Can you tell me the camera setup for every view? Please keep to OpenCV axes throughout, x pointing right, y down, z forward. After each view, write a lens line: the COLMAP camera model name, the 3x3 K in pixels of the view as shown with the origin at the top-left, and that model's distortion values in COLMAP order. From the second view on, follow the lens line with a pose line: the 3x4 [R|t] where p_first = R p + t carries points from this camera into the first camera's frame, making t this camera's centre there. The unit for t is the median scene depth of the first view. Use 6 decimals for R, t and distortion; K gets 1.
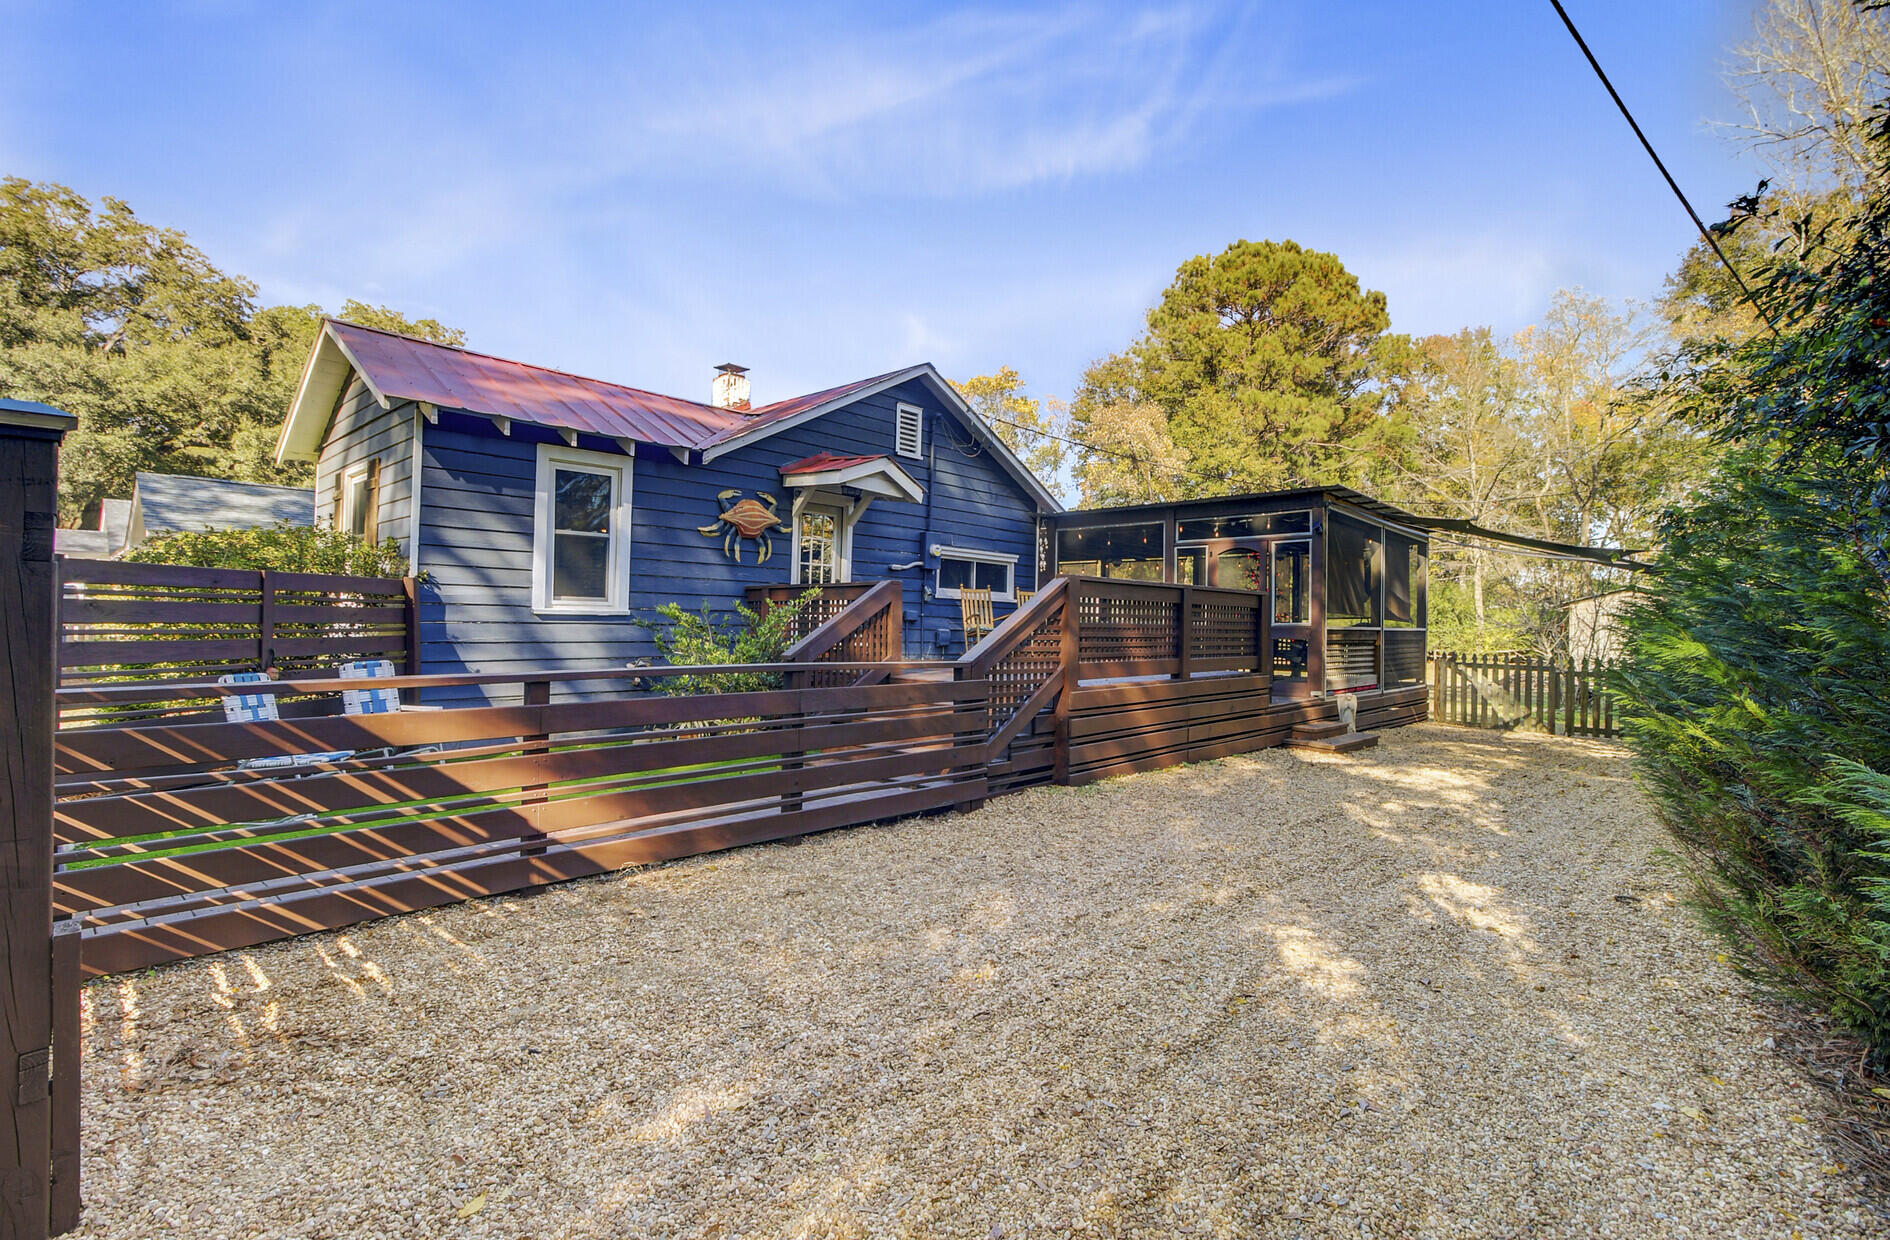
lens RADIAL K [[870.9, 0, 931.1], [0, 870.9, 611.9], [0, 0, 1]] dist [-0.009553, 0.002546]
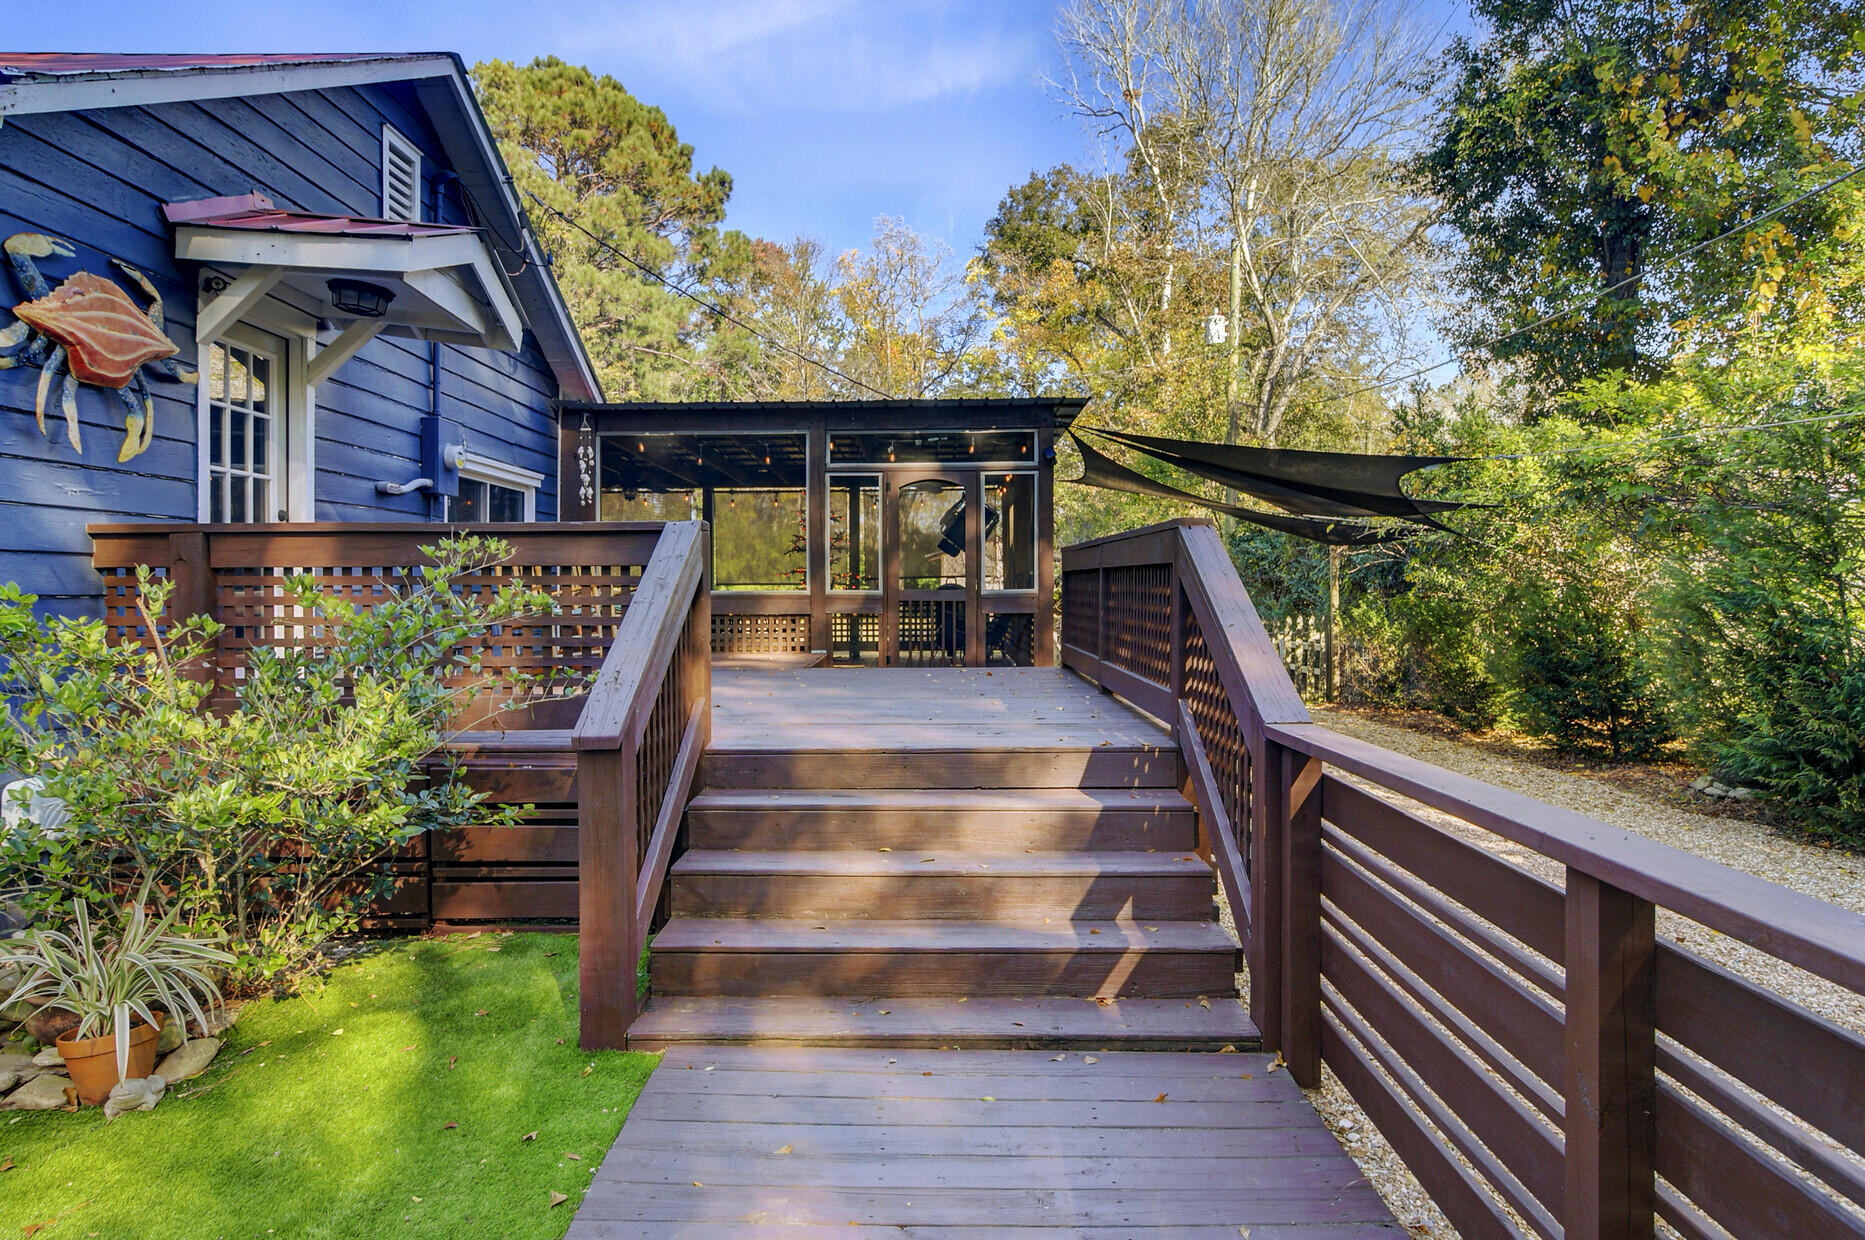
lens RADIAL K [[1087.5, 0, 931.6], [0, 1087.5, 594.9], [0, 0, 1]] dist [0.003758, -0.007146]
pose [[0.717915, -0.027567, 0.695585, -0.226118], [0.005378, 0.999405, 0.034058, -0.012317], [-0.696110, -0.020710, 0.717636, 0.379681]]
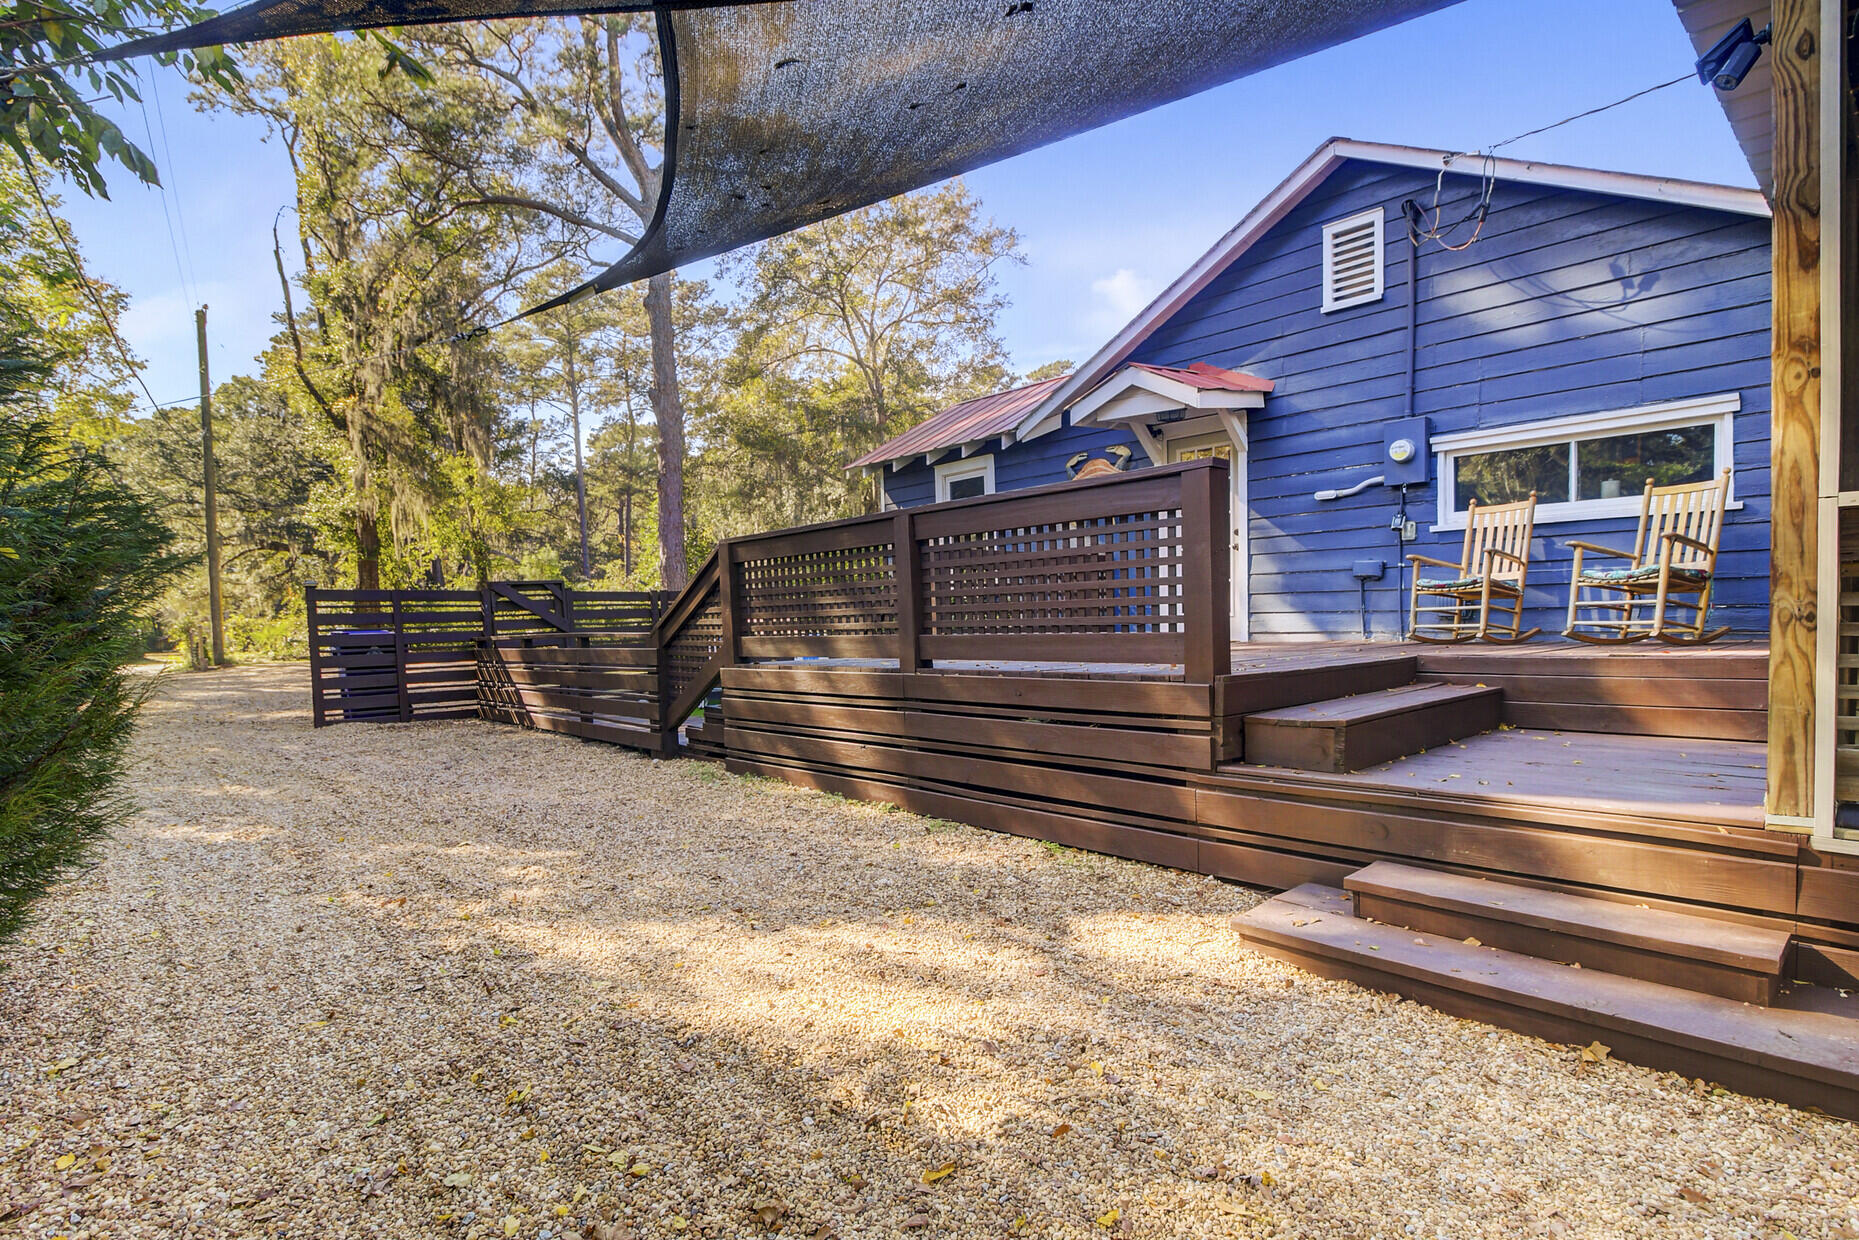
lens RADIAL K [[937.8, 0, 910.4], [0, 937.8, 672.0], [0, 0, 1]] dist [0.011349, -0.008285]
pose [[-0.077442, 0.040690, -0.996166, 0.646730], [0.041093, 0.998448, 0.037589, 0.038042], [0.996150, -0.038025, -0.078994, 0.726611]]
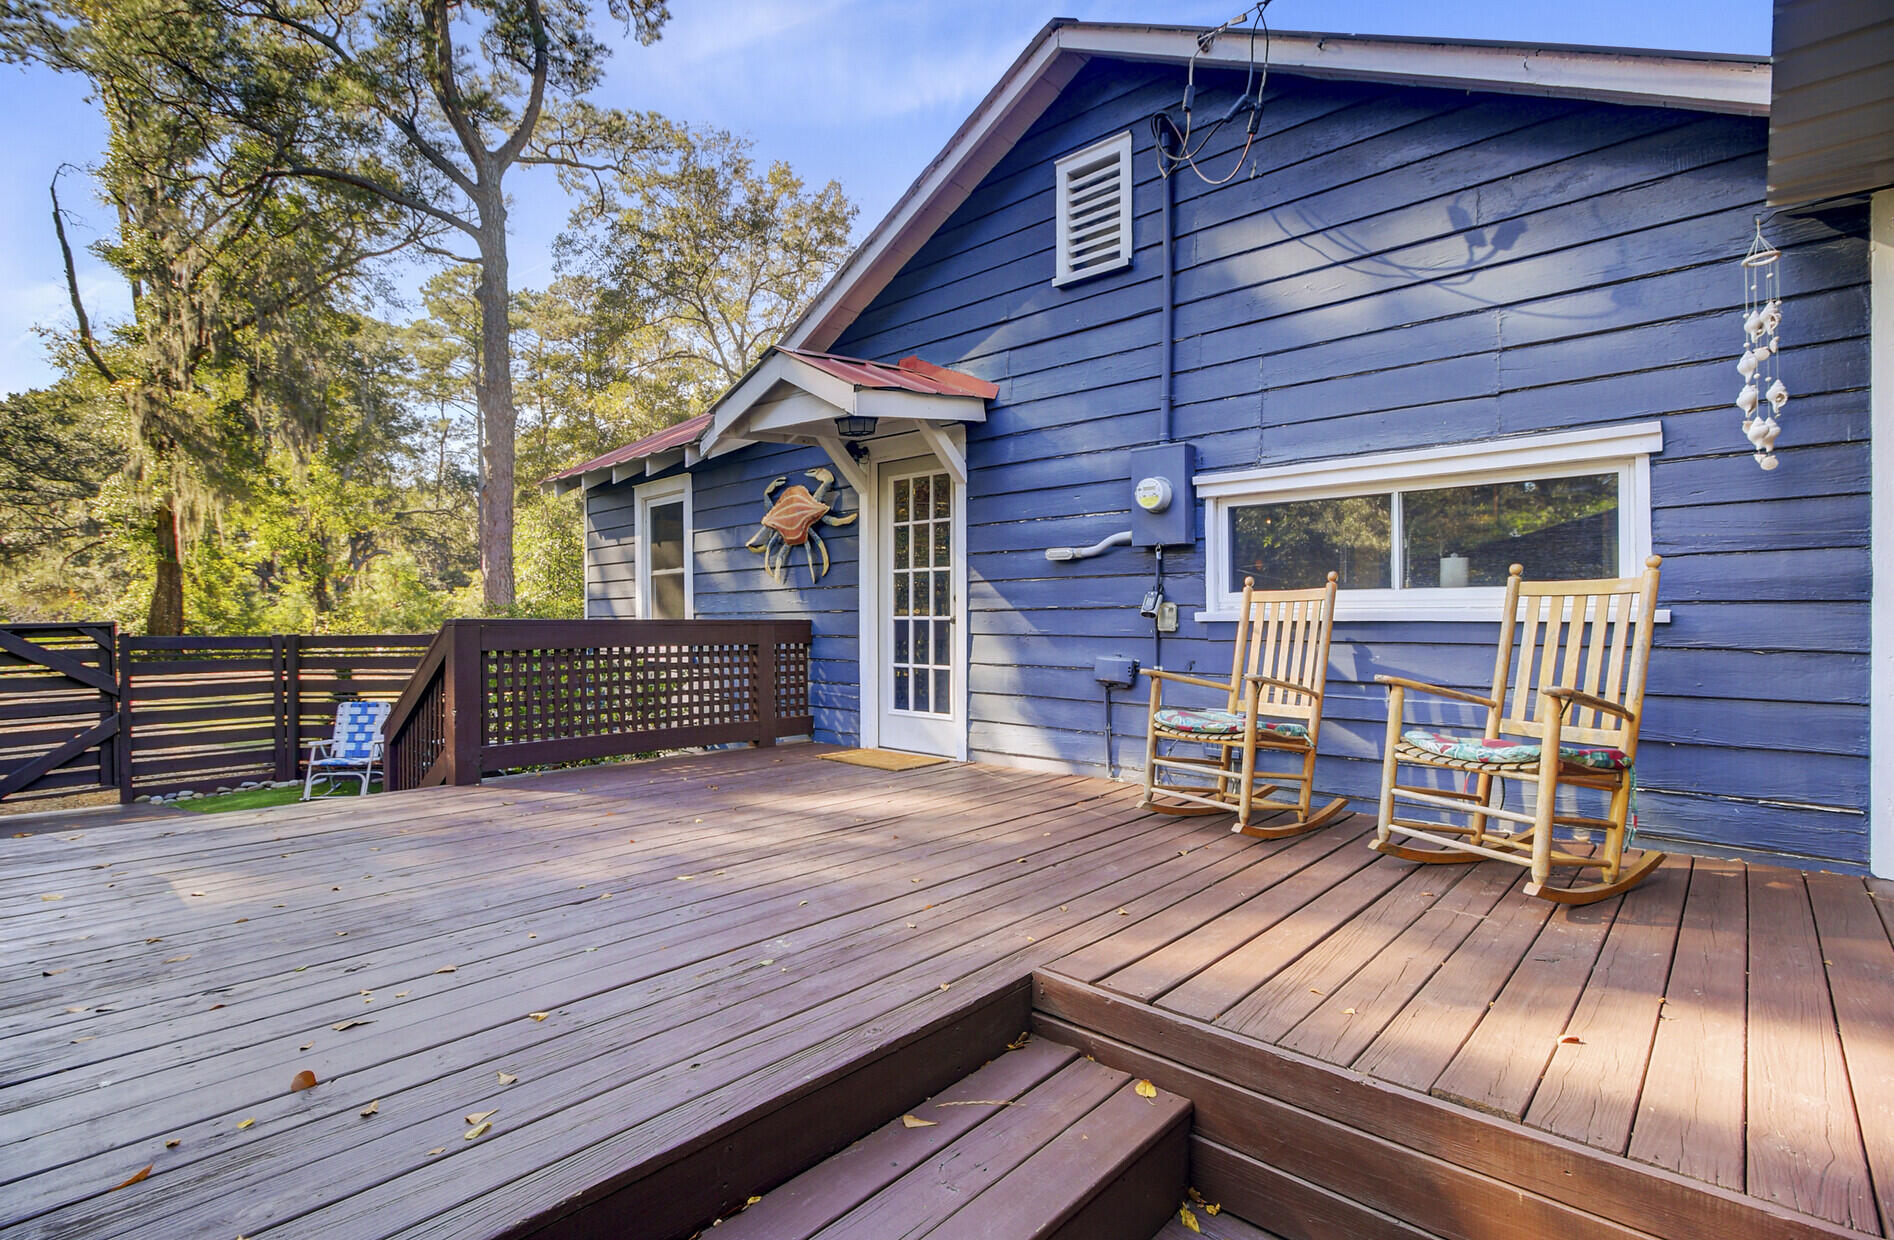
lens RADIAL K [[882.4, 0, 941.0], [0, 882.4, 620.7], [0, 0, 1]] dist [-0.000847, 0.004217]
pose [[0.011238, -0.019075, -0.999755, 0.372987], [0.017744, 0.999664, -0.018874, -0.011380], [0.999779, -0.017528, 0.011573, 0.908791]]
